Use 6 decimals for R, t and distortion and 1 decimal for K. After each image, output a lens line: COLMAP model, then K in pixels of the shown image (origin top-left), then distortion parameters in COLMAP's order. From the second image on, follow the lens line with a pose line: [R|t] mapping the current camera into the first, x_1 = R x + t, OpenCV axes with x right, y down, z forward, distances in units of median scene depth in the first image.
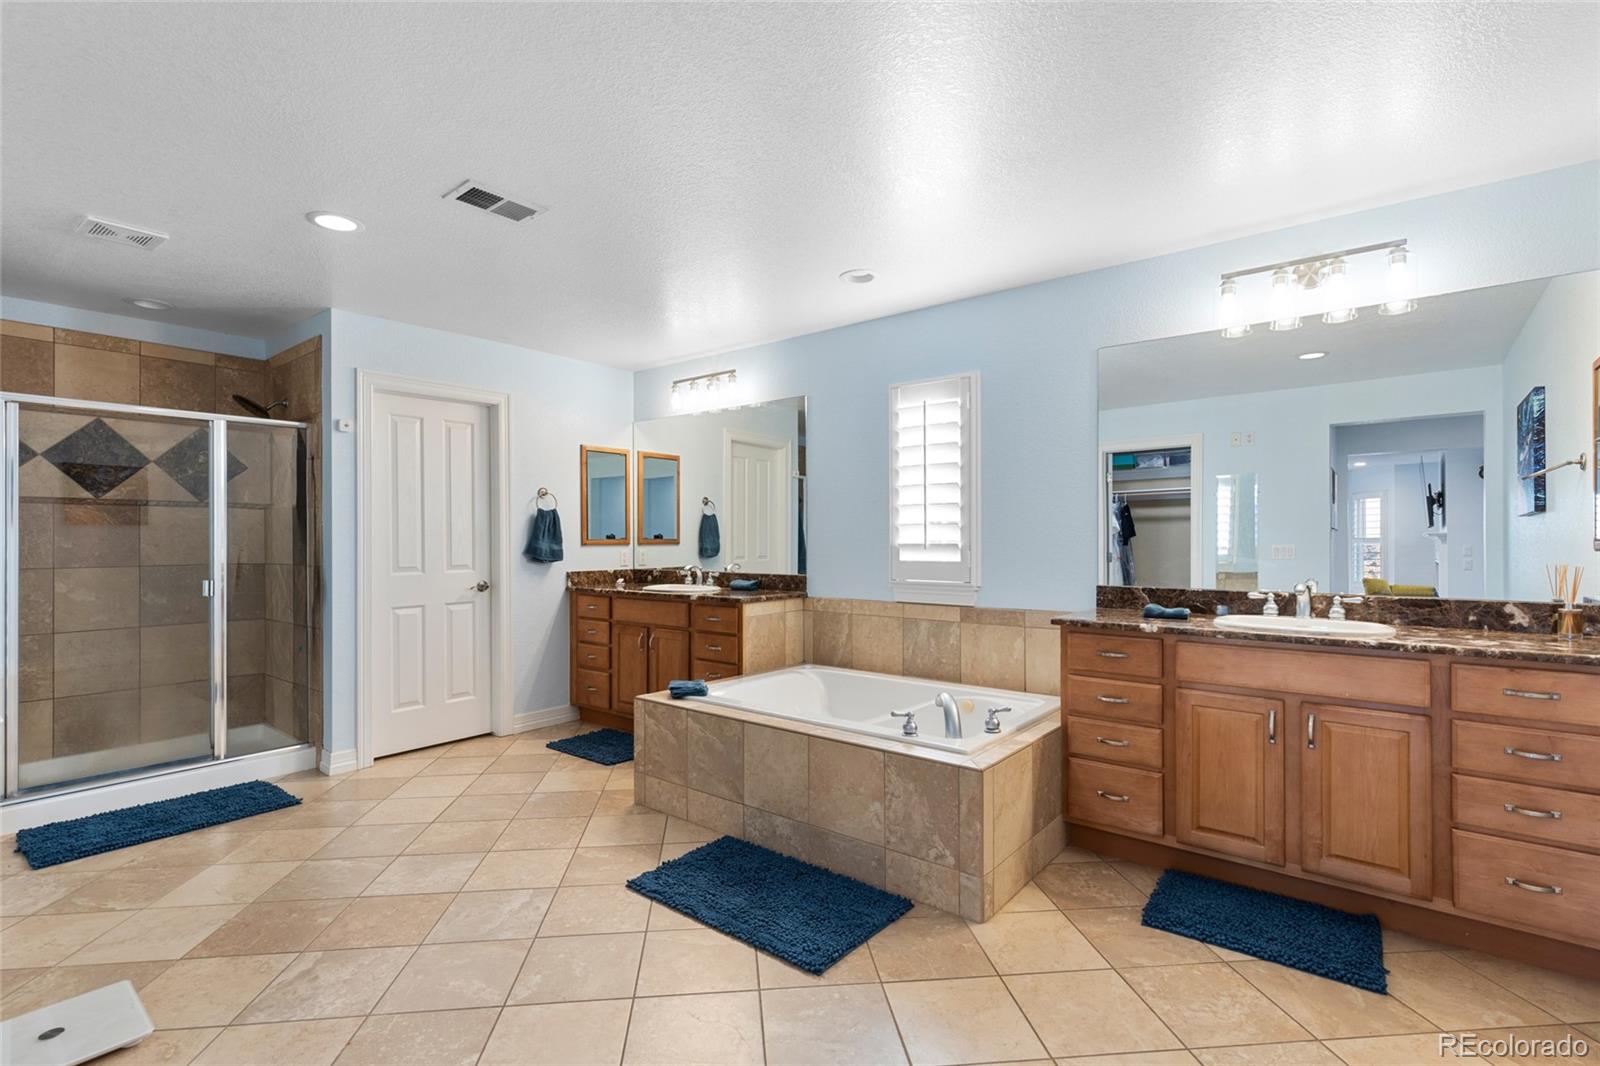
lens RADIAL K [[734.1, 0, 815.2], [0, 734.1, 537.5], [0, 0, 1]] dist [0.006957, -0.000067]
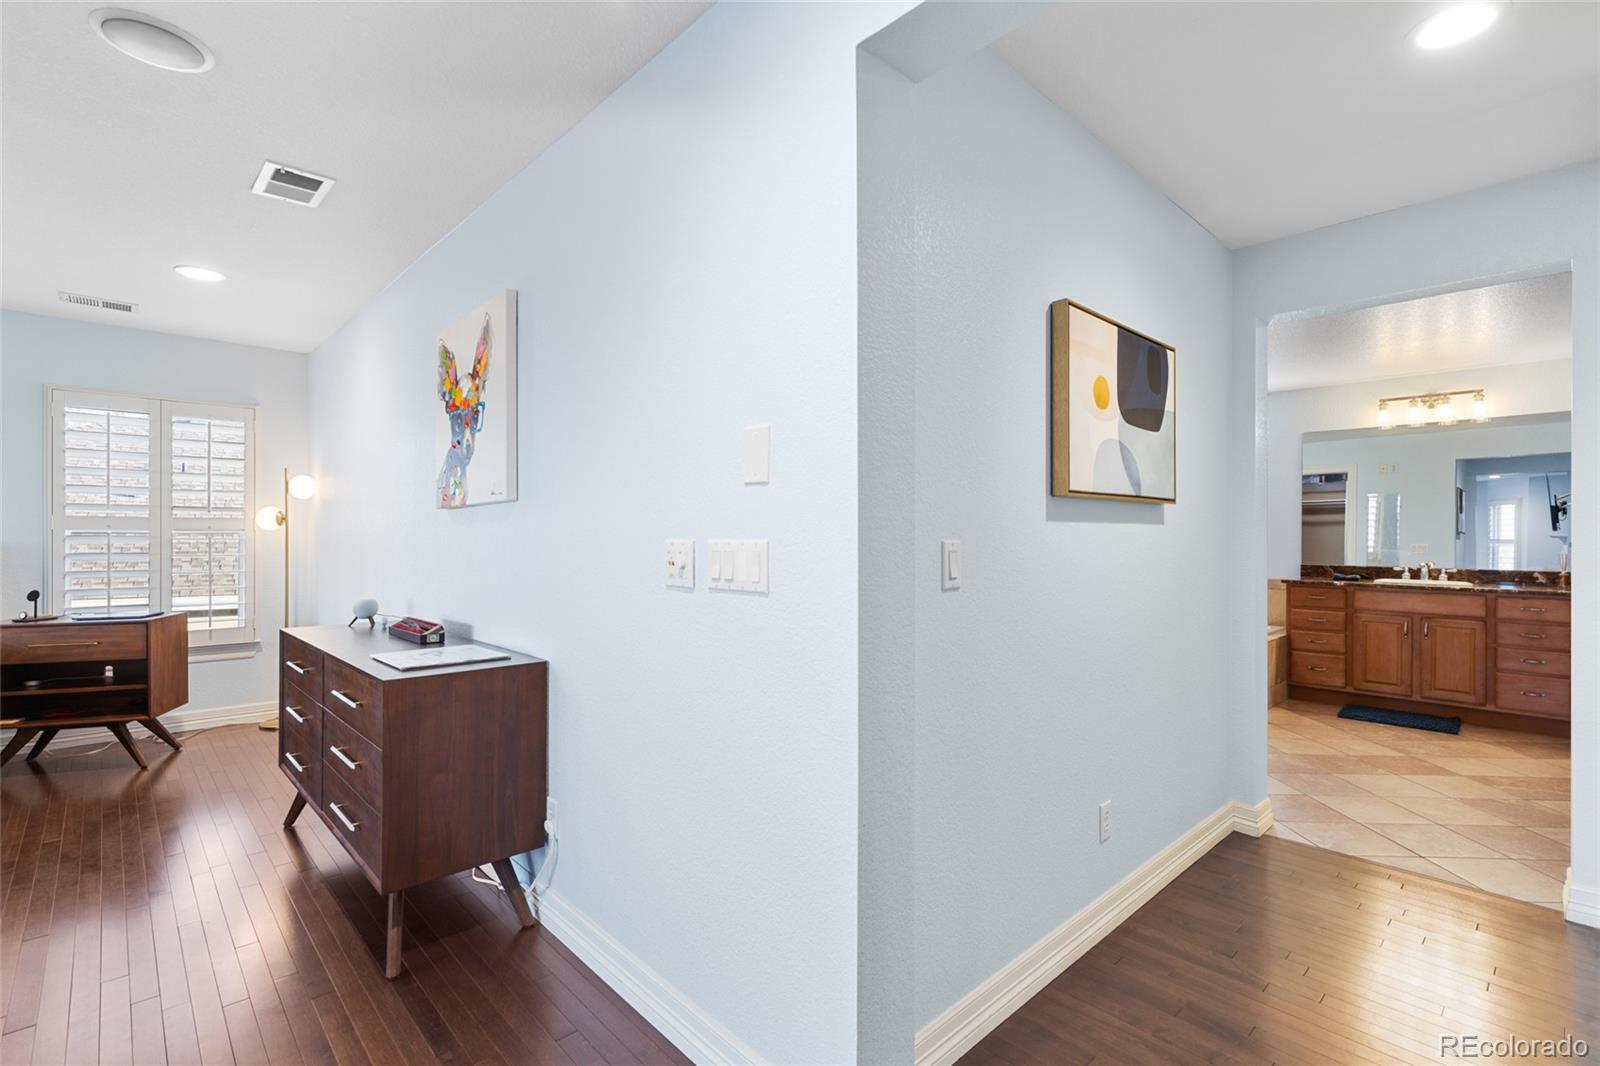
lens RADIAL K [[734.1, 0, 803.3], [0, 734.1, 535.1], [0, 0, 1]] dist [0.006957, -0.000067]
pose [[0.990304, 0.006970, -0.138740, -0.666399], [-0.006543, 0.999972, 0.003535, -0.005987], [0.138761, -0.002593, 0.990323, -1.112066]]
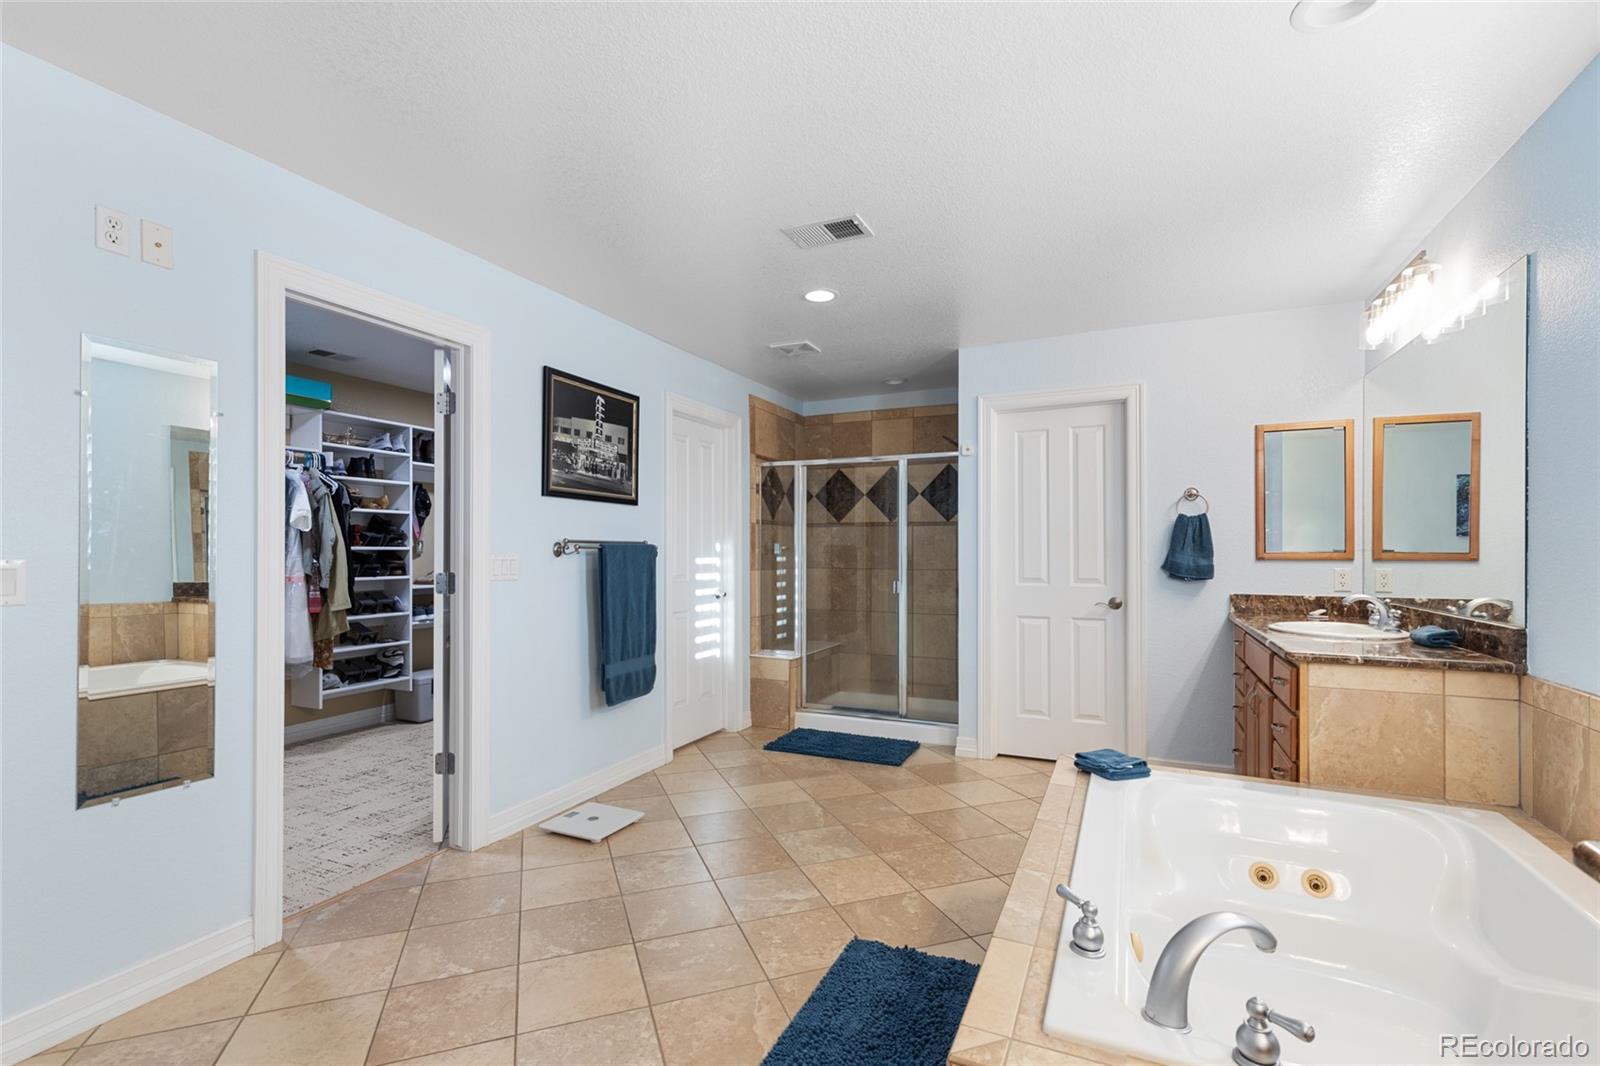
lens RADIAL K [[734.1, 0, 802.4], [0, 734.1, 555.9], [0, 0, 1]] dist [0.006957, -0.000067]
pose [[0.242525, 0.010954, -0.970083, 0.606381], [-0.001400, 0.999939, 0.010941, -0.002415], [0.970144, -0.001296, 0.242525, 0.749825]]
